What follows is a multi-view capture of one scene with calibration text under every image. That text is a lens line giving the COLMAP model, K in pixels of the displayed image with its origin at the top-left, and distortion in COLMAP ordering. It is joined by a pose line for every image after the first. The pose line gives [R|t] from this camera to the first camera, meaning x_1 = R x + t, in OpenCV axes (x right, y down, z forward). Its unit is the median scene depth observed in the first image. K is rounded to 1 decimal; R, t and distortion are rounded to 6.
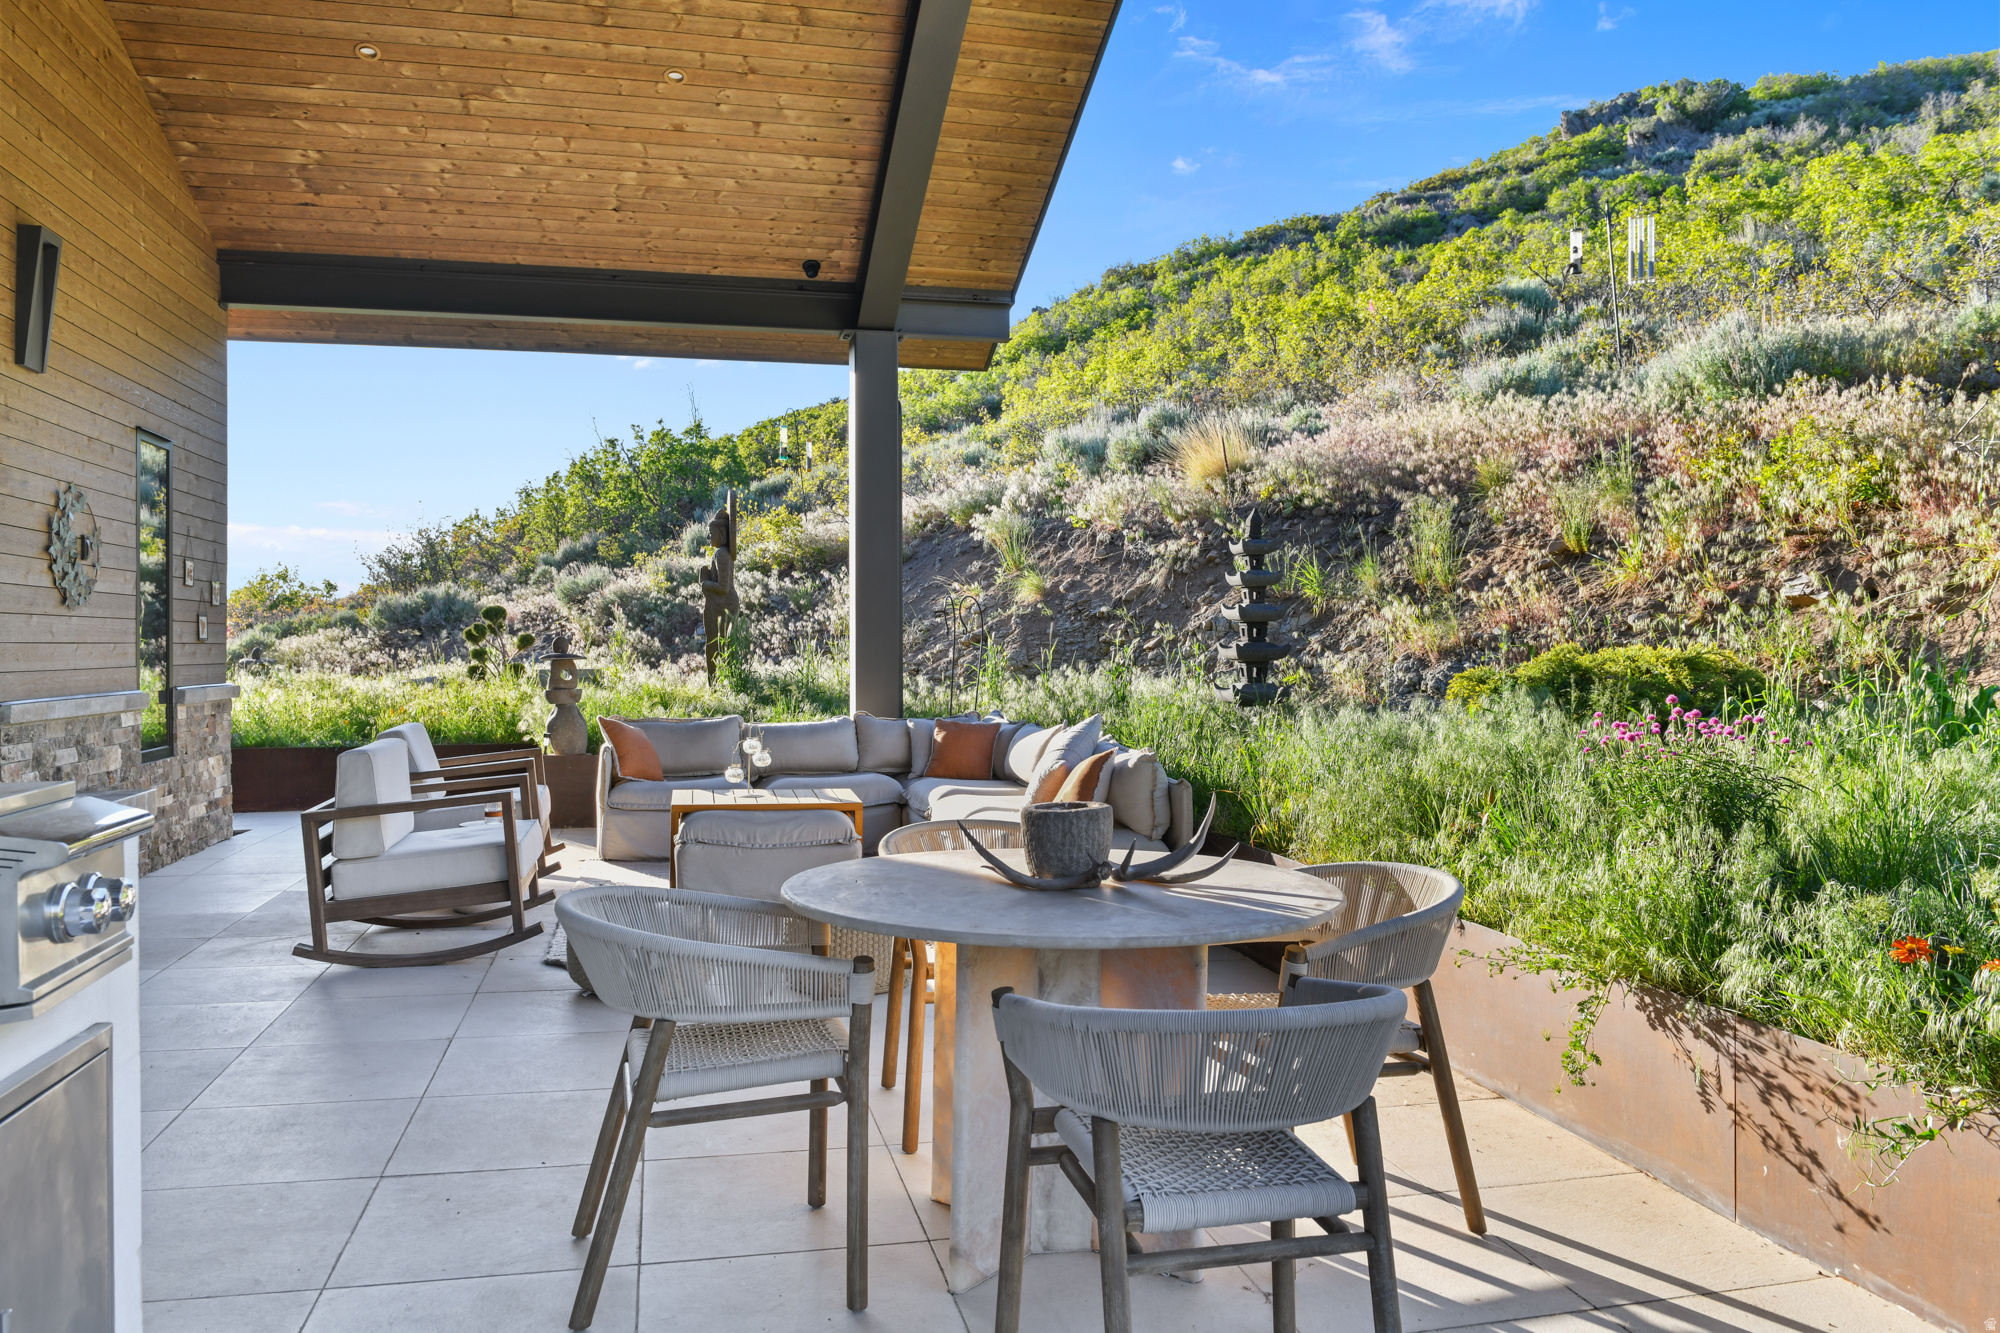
lens RADIAL K [[1426.1, 0, 1000.0], [0, 1426.1, 666.5], [0, 0, 1]] dist [-0.028993, -0.005412]
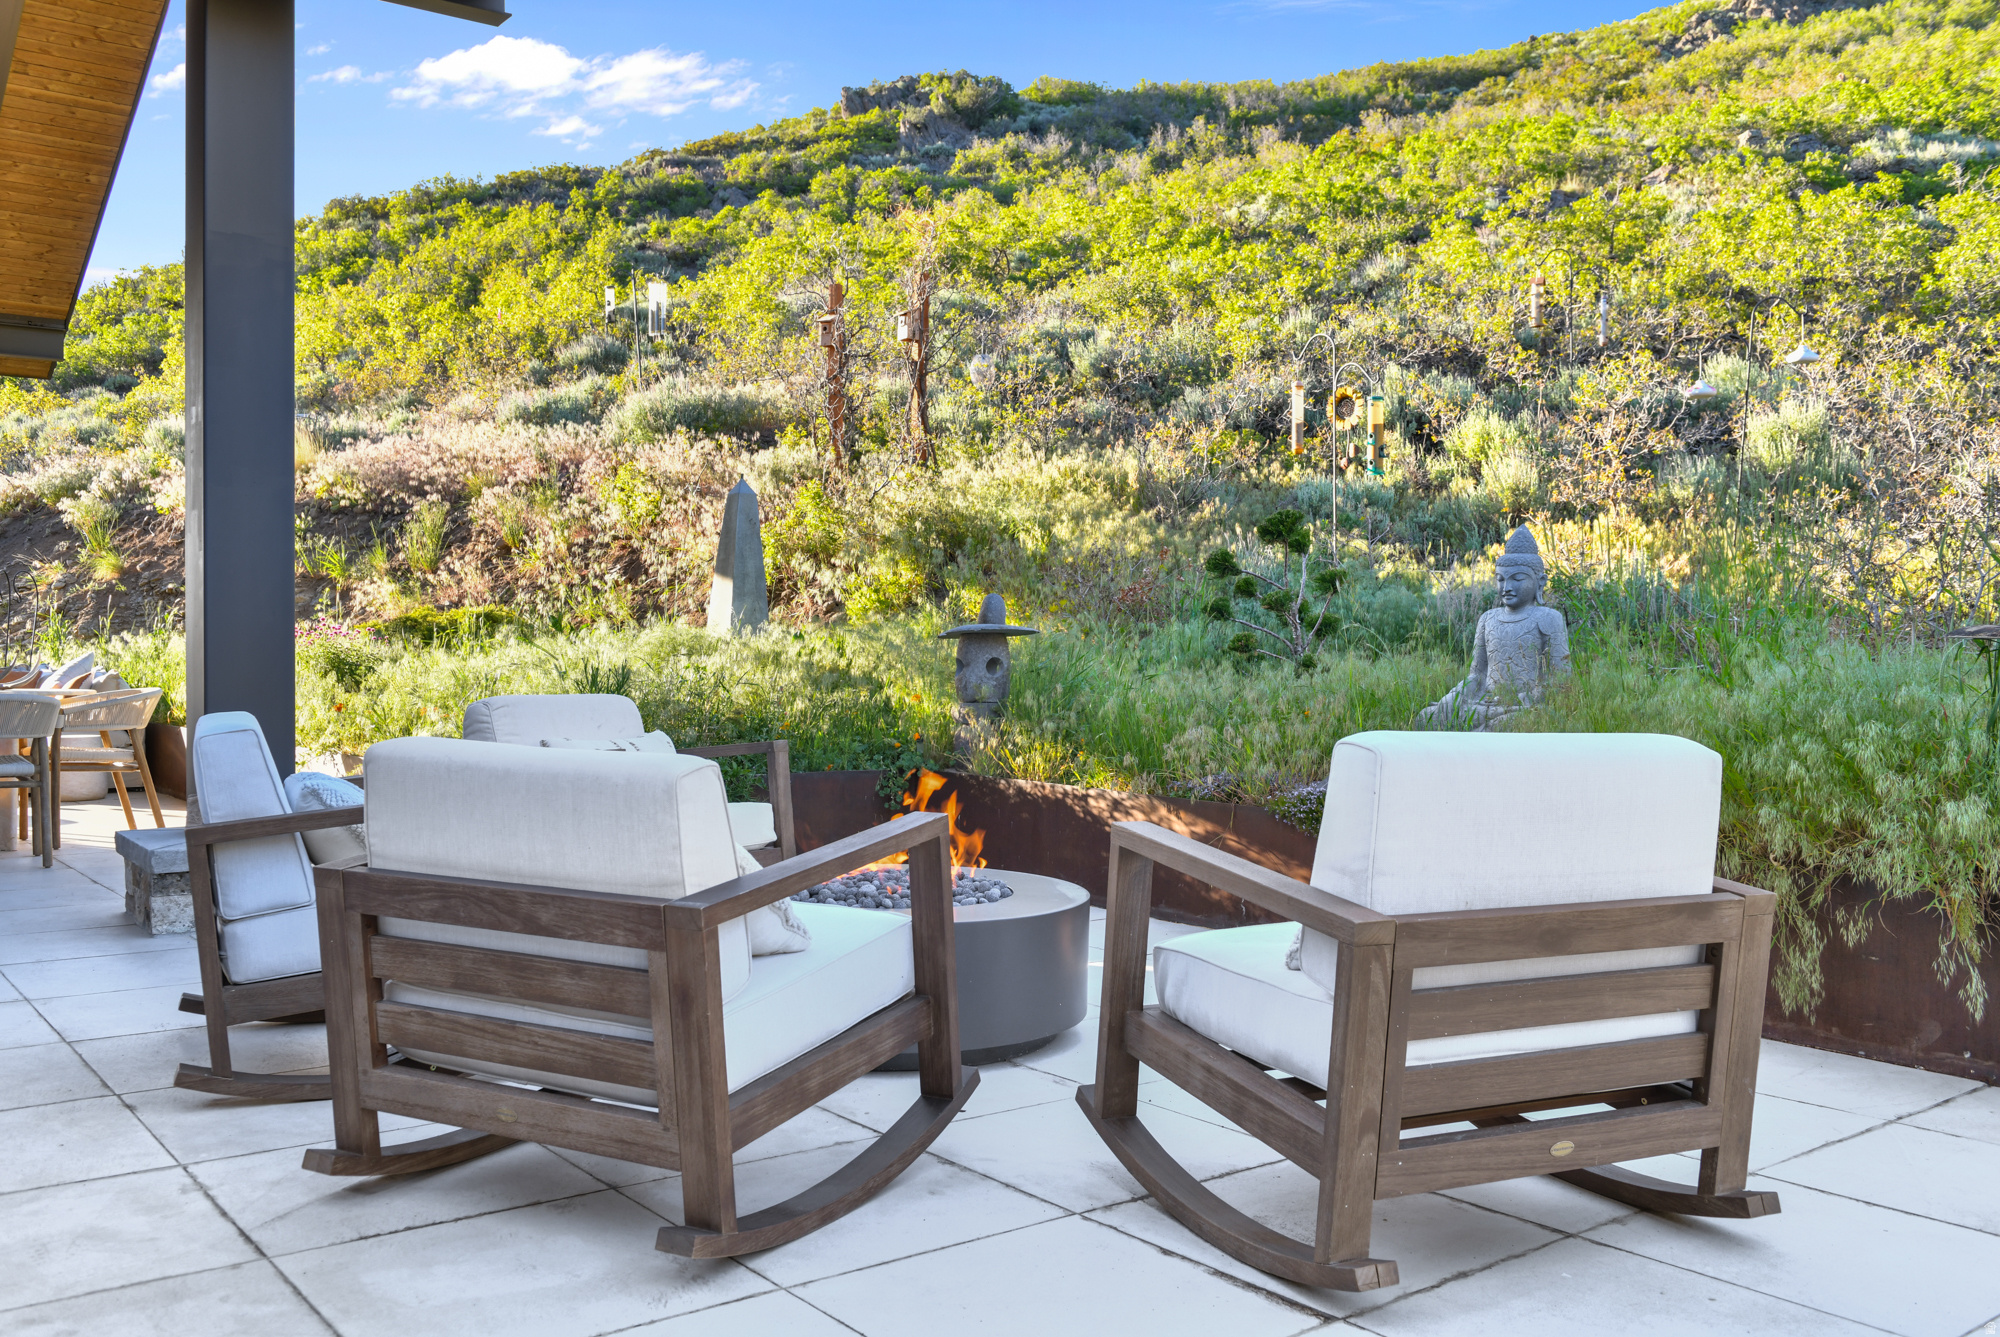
lens RADIAL K [[1668.6, 0, 1000.0], [0, 1668.6, 668.5], [0, 0, 1]] dist [-0.025789, 0.005811]
pose [[0.903716, -0.001729, 0.428128, 0.046395], [0.003285, 0.999990, -0.002896, 0.014793], [-0.428119, 0.004023, 0.903713, -0.228900]]
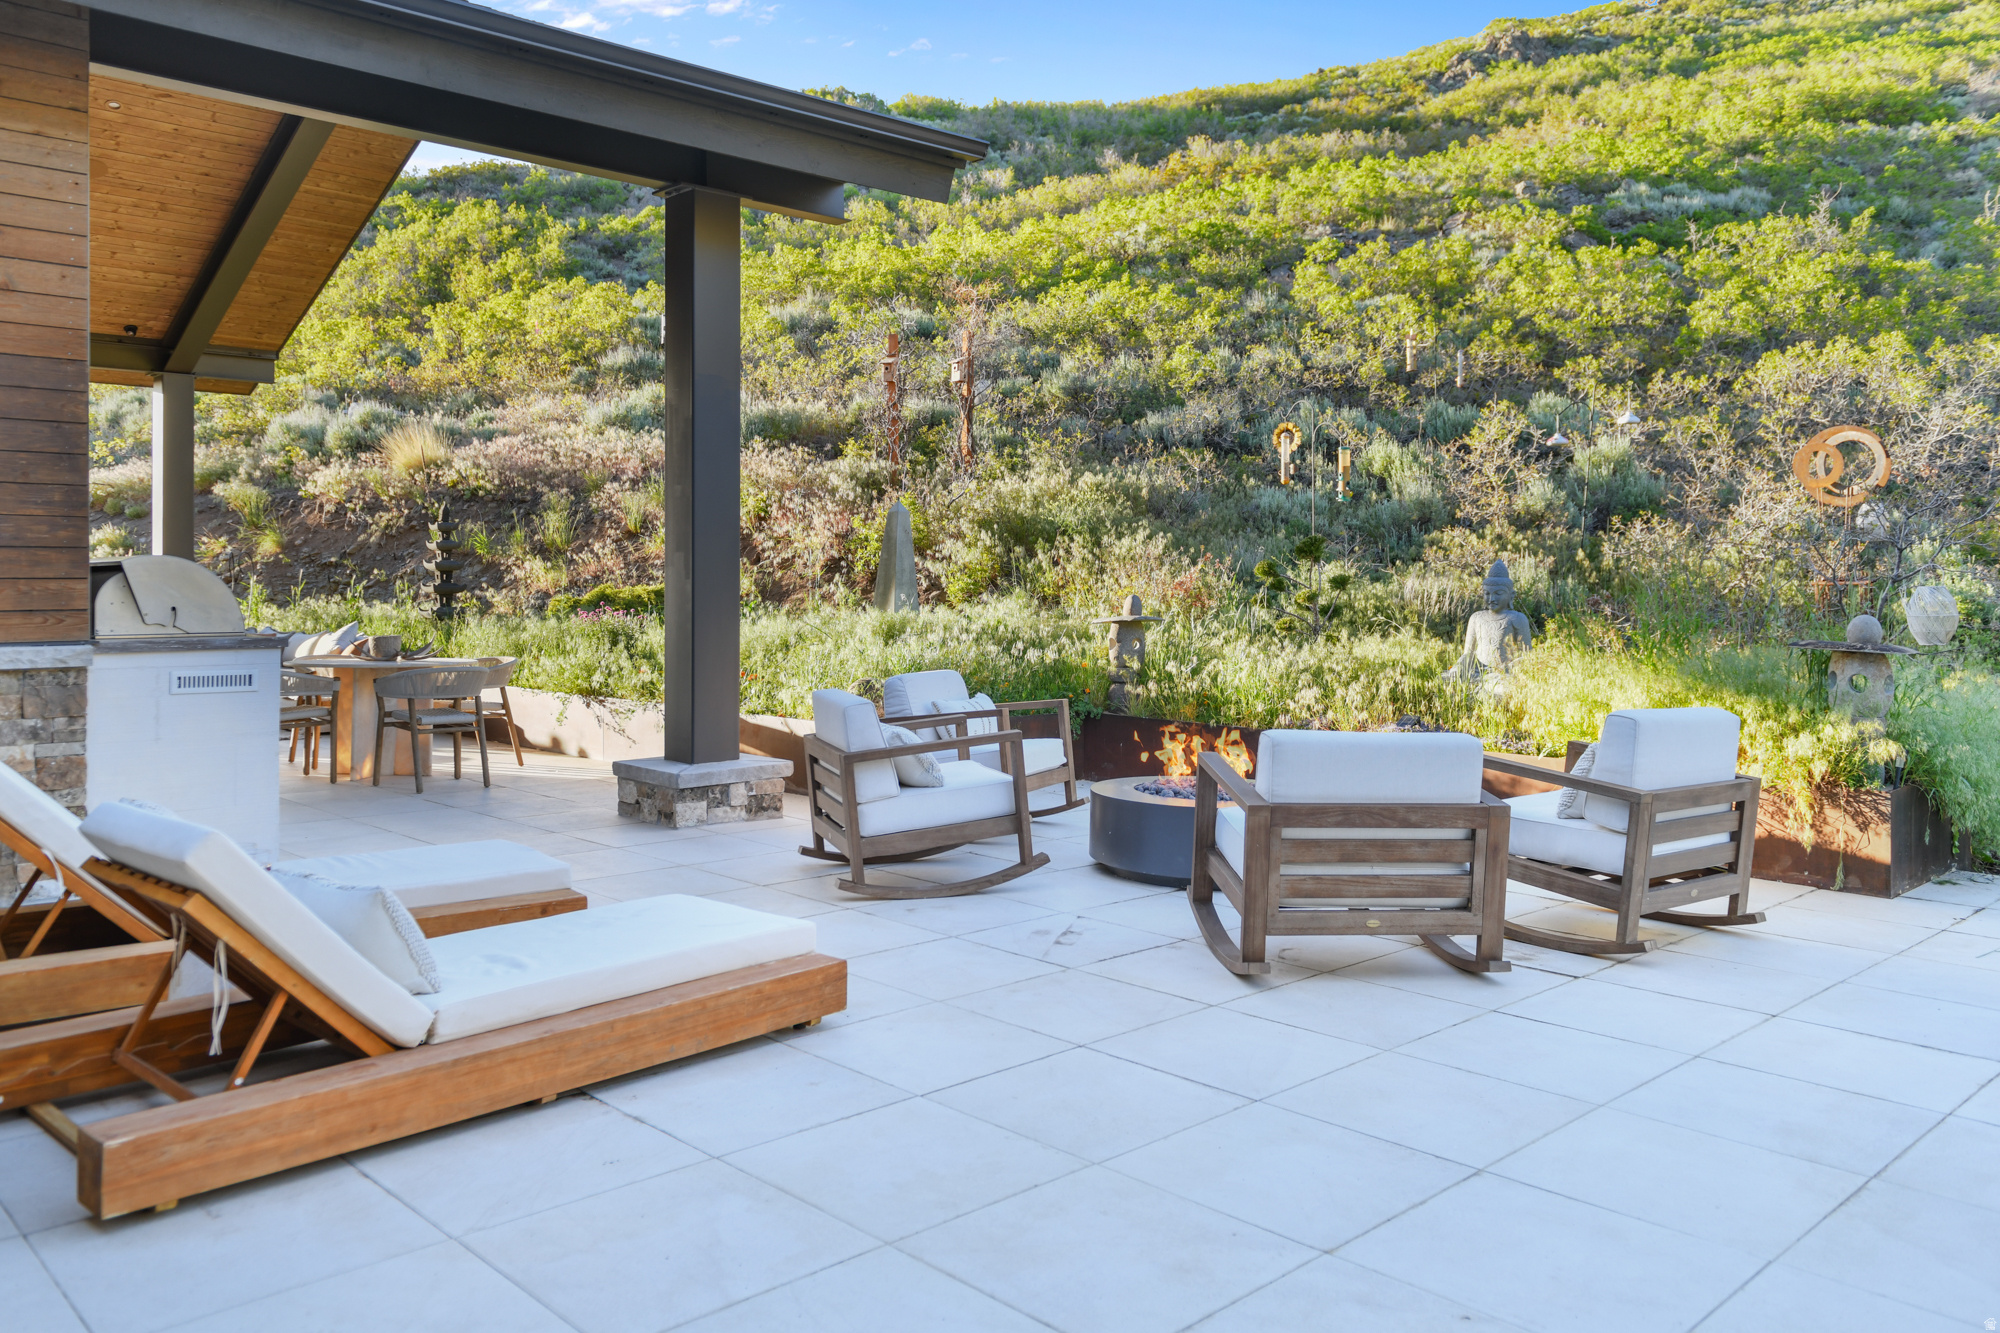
lens RADIAL K [[1470.4, 0, 990.9], [0, 1470.4, 559.3], [0, 0, 1]] dist [0.017453, -0.000056]
pose [[0.859554, 0.010677, 0.510933, -0.052069], [0.006090, 0.999497, -0.031132, 0.004498], [-0.511008, 0.029871, 0.859057, -0.274847]]
